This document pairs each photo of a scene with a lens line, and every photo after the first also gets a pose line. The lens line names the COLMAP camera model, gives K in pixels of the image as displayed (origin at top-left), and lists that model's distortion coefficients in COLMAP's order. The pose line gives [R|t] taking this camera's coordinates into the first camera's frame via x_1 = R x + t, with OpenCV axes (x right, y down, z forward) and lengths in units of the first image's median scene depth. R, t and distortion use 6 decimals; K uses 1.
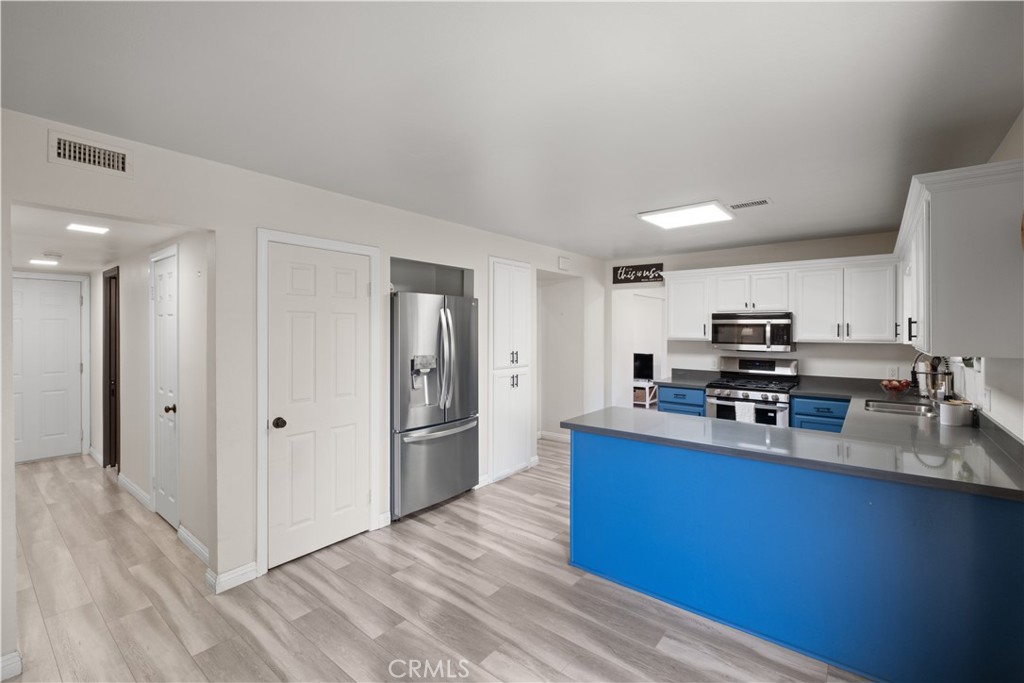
lens RADIAL K [[448.6, 0, 515.1], [0, 448.6, 334.7], [0, 0, 1]] dist [0.001473, -0.000466]
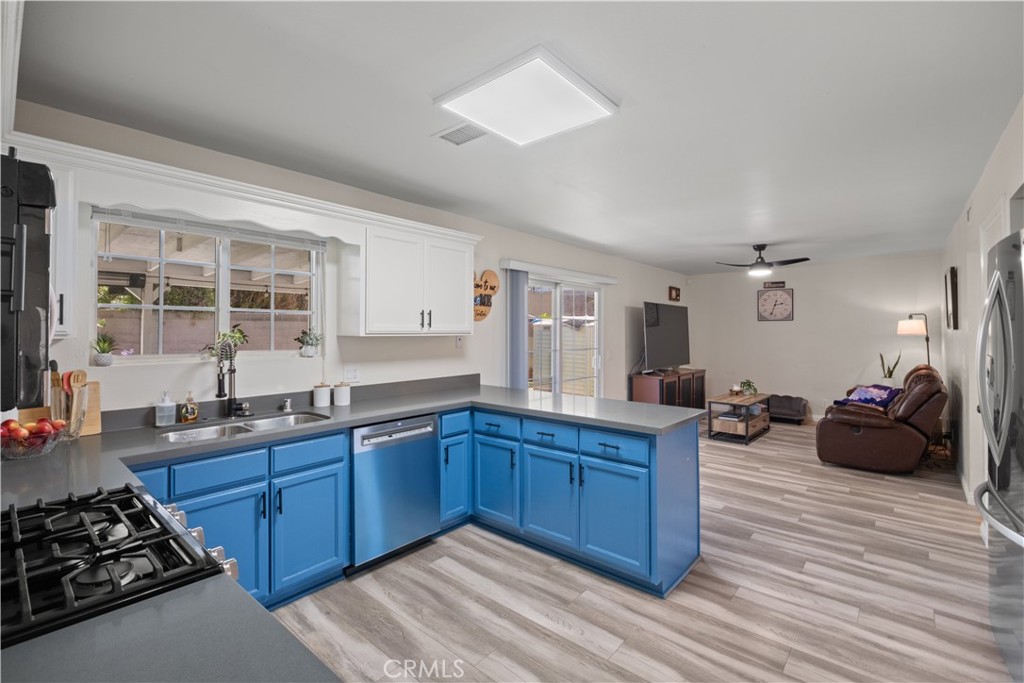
lens RADIAL K [[448.6, 0, 512.5], [0, 448.6, 332.6], [0, 0, 1]] dist [0.001473, -0.000466]
pose [[-0.999213, 0.002760, 0.039574, 0.502812], [0.003178, 0.999940, 0.010502, 0.007402], [-0.039543, 0.010620, -0.999161, 2.032112]]
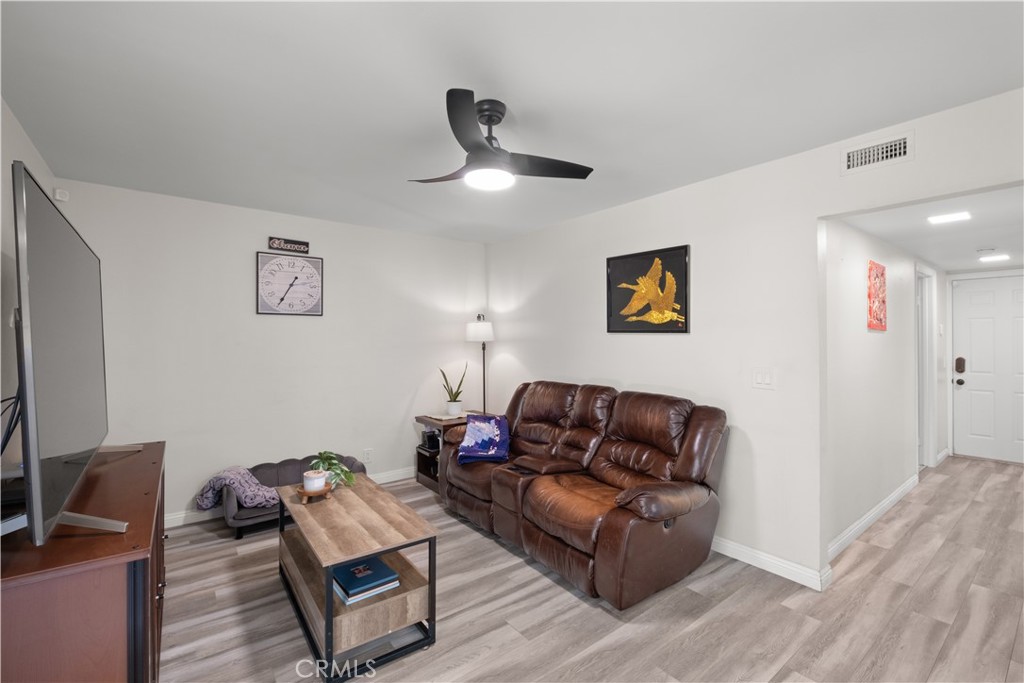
lens RADIAL K [[448.6, 0, 514.9], [0, 448.6, 340.7], [0, 0, 1]] dist [0.001473, -0.000466]
pose [[-0.220599, -0.001520, -0.975363, 0.234953], [-0.006021, 0.999982, -0.000197, 0.041331], [0.975346, 0.005829, -0.220604, 0.323214]]
